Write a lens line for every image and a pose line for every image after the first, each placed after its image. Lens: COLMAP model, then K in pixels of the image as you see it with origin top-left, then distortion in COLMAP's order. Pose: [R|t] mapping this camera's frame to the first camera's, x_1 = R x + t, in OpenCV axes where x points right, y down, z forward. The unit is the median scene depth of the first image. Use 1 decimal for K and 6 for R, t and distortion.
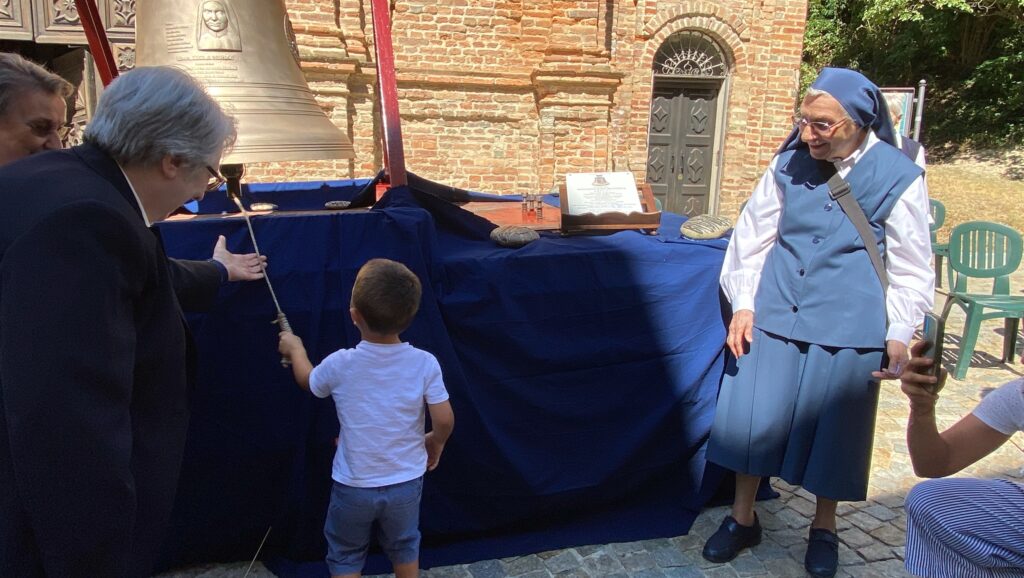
lens RADIAL K [[648.4, 0, 512.2], [0, 648.4, 300.9], [0, 0, 1]] dist [0.041904, -0.048463]
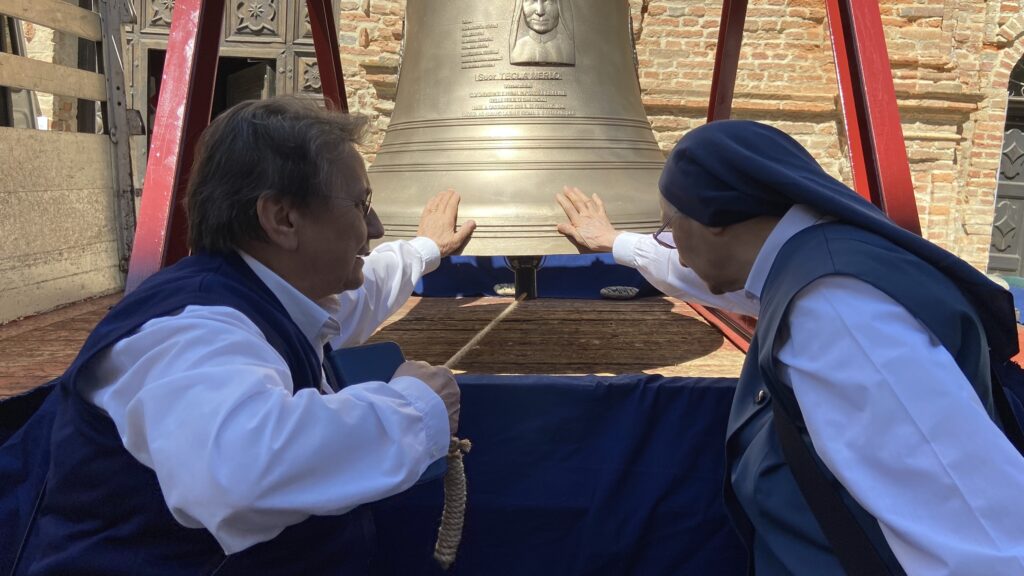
lens RADIAL K [[778.4, 0, 507.4], [0, 778.4, 289.9], [0, 0, 1]] dist [0.087336, -0.106563]
pose [[0.973838, 0.060378, -0.219075, -0.116178], [-0.079719, 0.993558, -0.080539, -0.043917], [0.212801, 0.095896, 0.972378, 0.118207]]
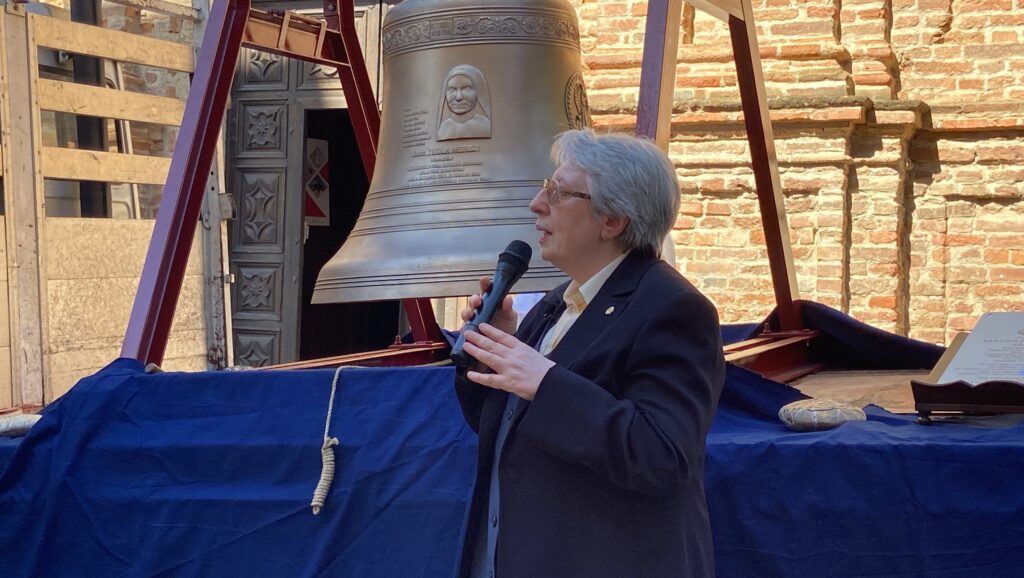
lens RADIAL K [[1561.4, 0, 477.9], [0, 1561.4, 279.4], [0, 0, 1]] dist [0.098740, 0.000000]
pose [[0.819871, -0.008605, -0.572484, 0.199878], [-0.116250, 0.976558, -0.181163, 0.025534], [0.560623, 0.215082, 0.799651, -0.115467]]
